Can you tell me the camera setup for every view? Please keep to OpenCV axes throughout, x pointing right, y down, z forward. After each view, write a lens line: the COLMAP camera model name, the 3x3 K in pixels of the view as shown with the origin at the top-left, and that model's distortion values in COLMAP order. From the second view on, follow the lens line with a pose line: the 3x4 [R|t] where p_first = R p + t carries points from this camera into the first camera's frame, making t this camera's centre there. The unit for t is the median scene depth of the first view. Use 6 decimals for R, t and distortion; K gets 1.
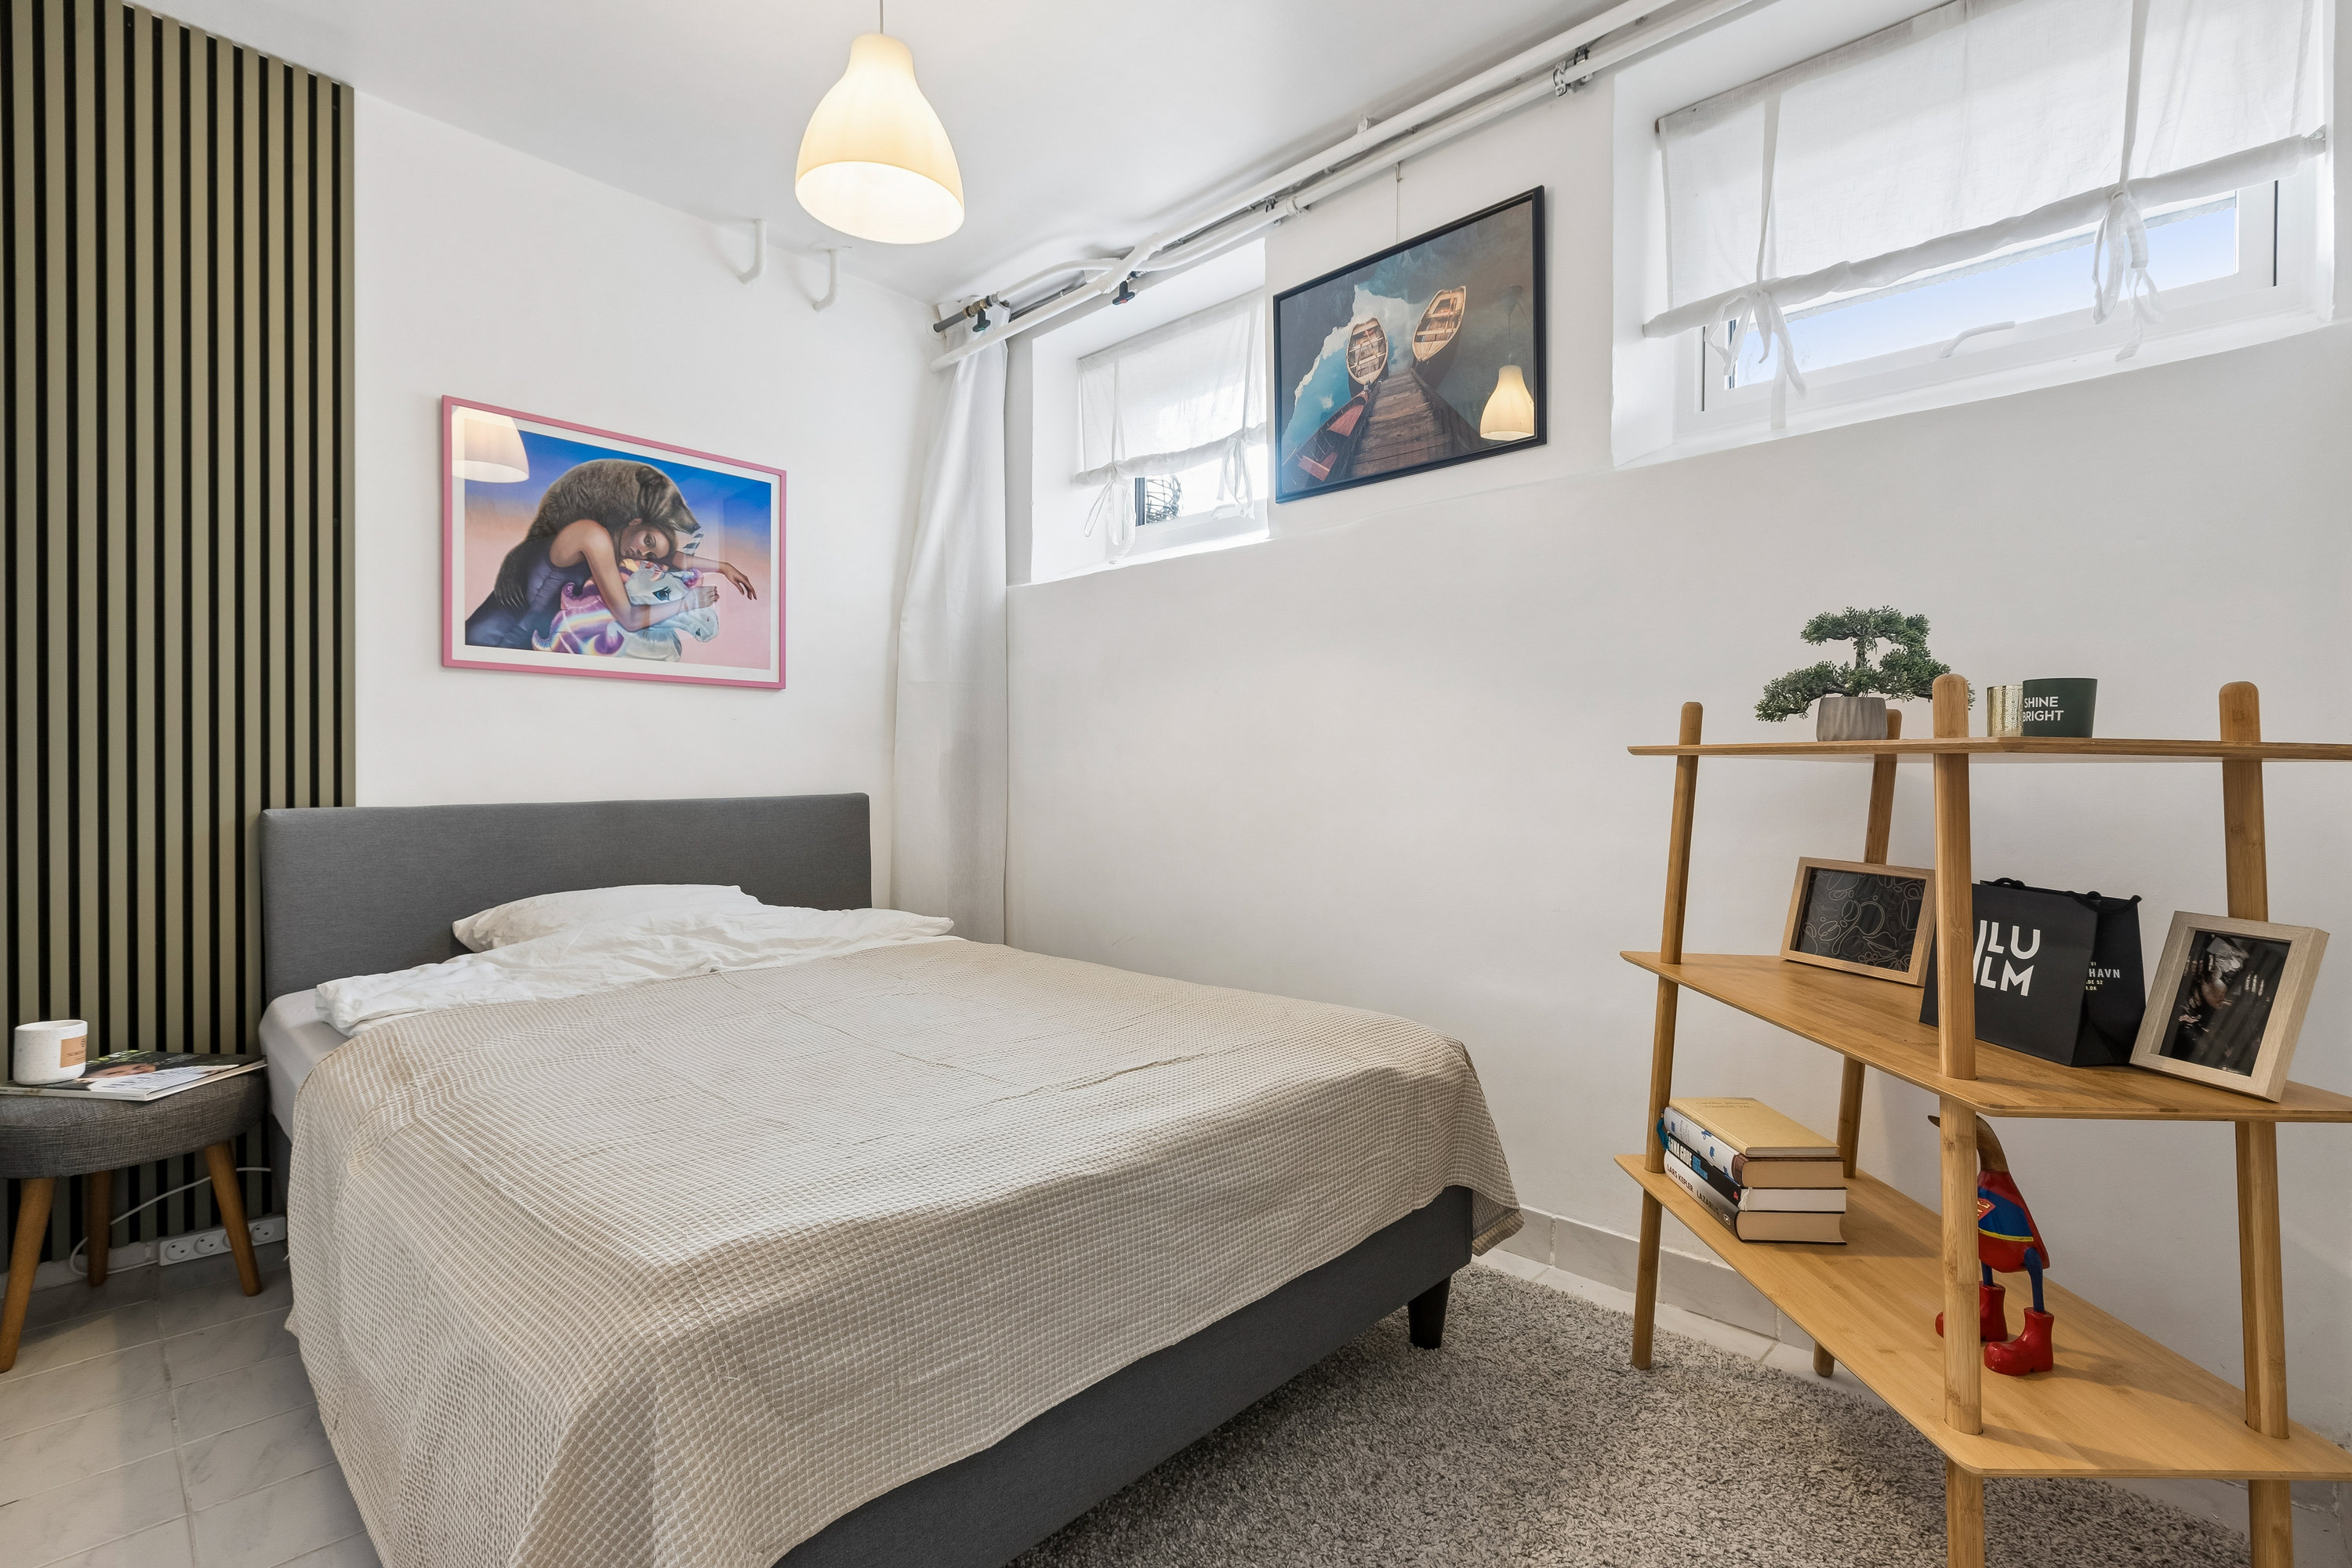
lens RADIAL K [[1056.2, 0, 1188.6], [0, 1056.2, 781.5], [0, 0, 1]] dist [0.004351, -0.001310]
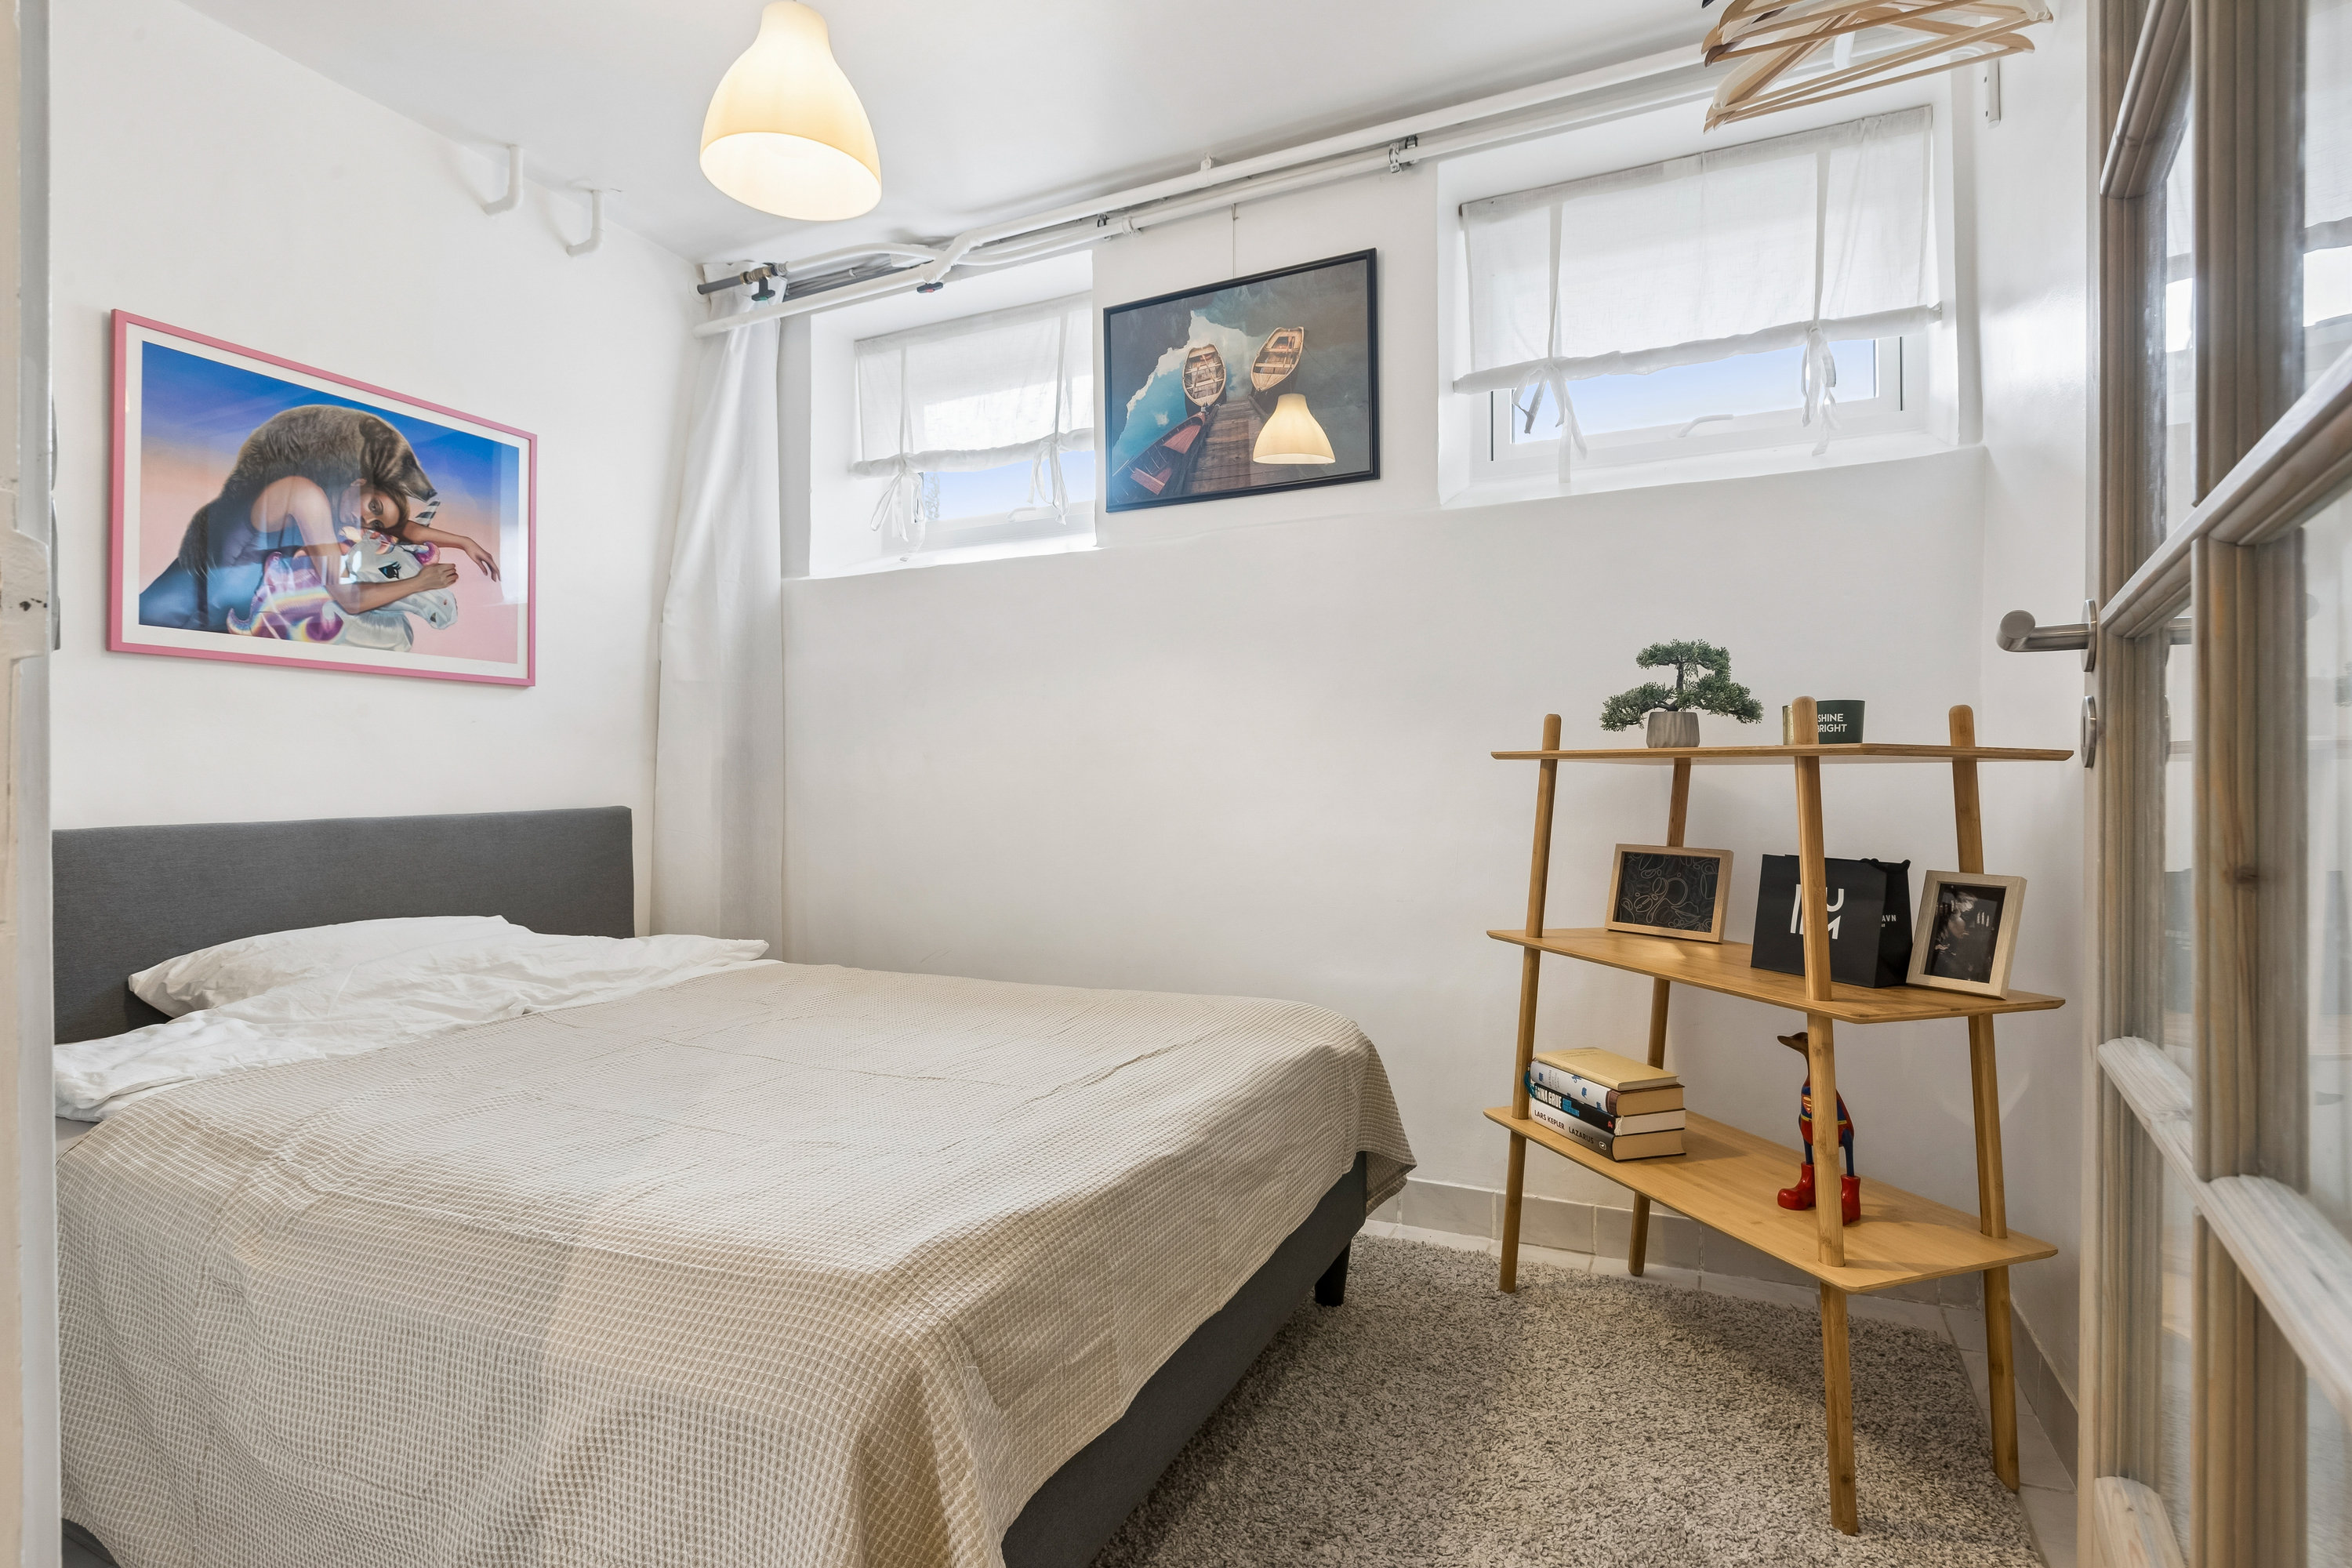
lens RADIAL K [[1116.0, 0, 1177.2], [0, 1116.0, 775.1], [0, 0, 1]] dist [-0.002199, 0.000170]
pose [[0.949293, -0.006193, 0.314330, -0.207578], [0.010958, 0.999850, -0.013395, 0.003388], [-0.314200, 0.016160, 0.949219, -0.033289]]
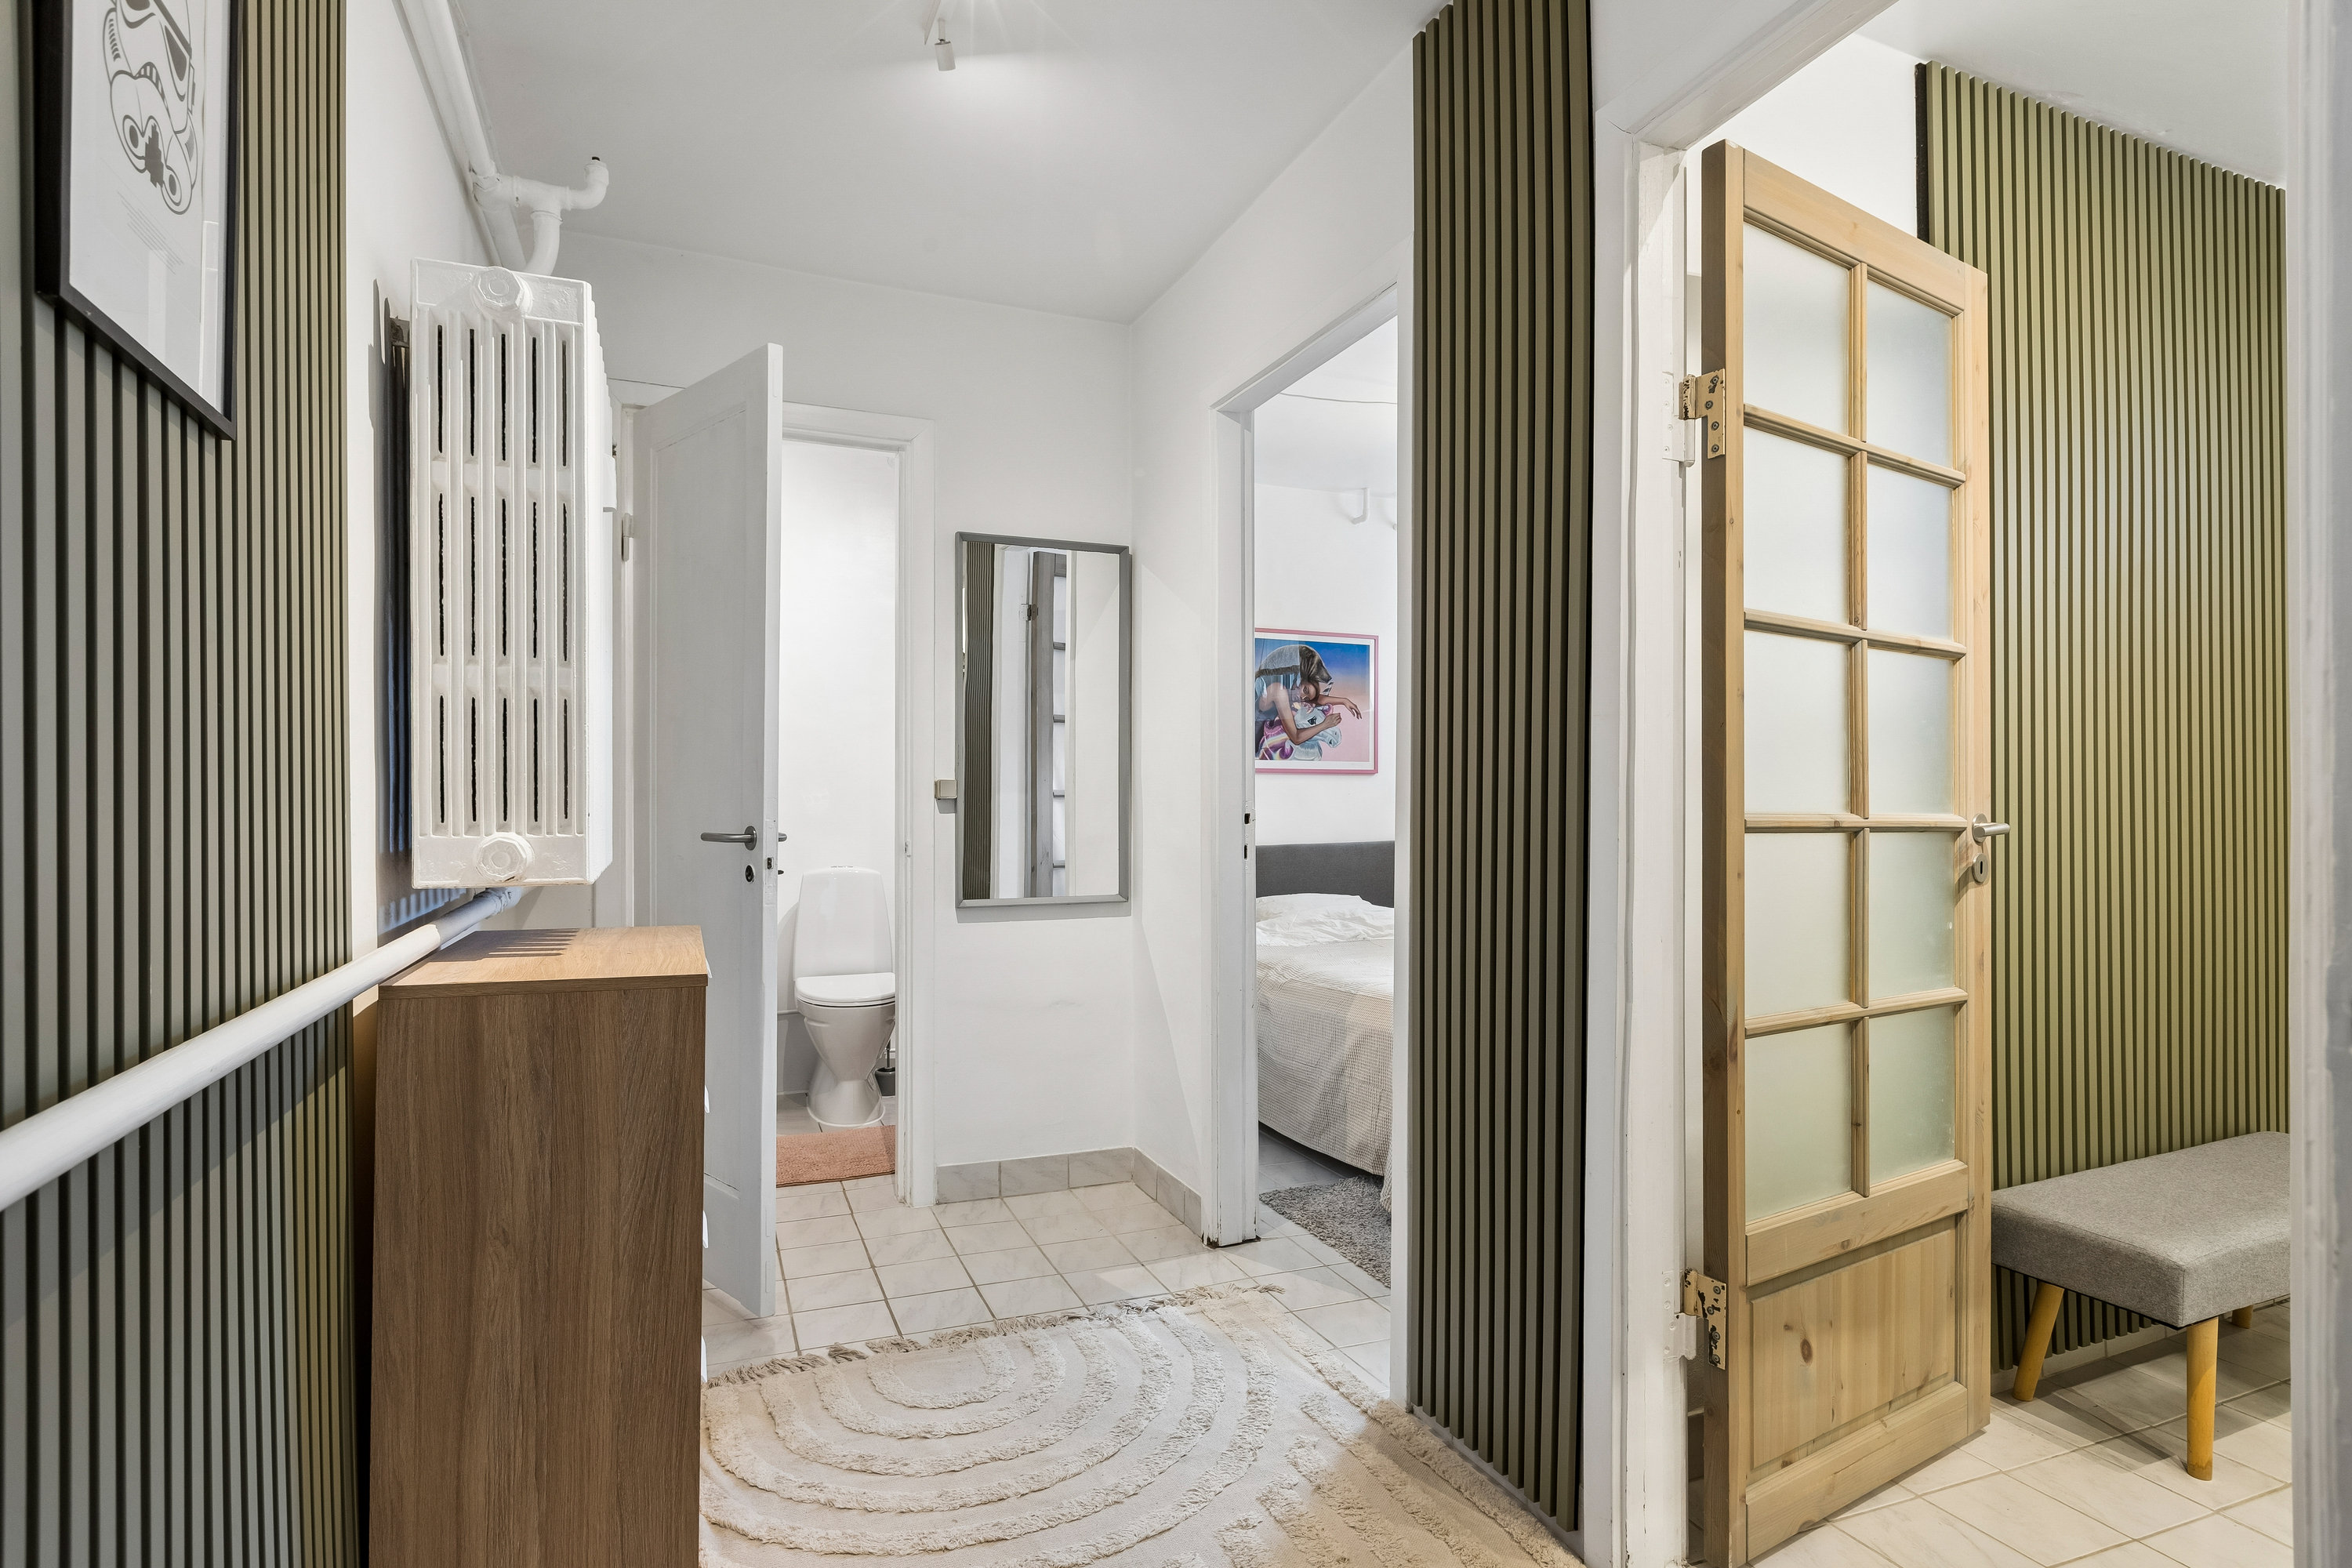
lens RADIAL K [[1212.7, 0, 1182.3], [0, 1212.7, 797.5], [0, 0, 1]] dist [-0.001230, 0.000171]
pose [[0.916333, -0.007681, -0.400343, 0.090767], [0.002105, 0.999895, -0.014367, -0.032297], [0.400411, 0.012322, 0.916253, -0.940795]]
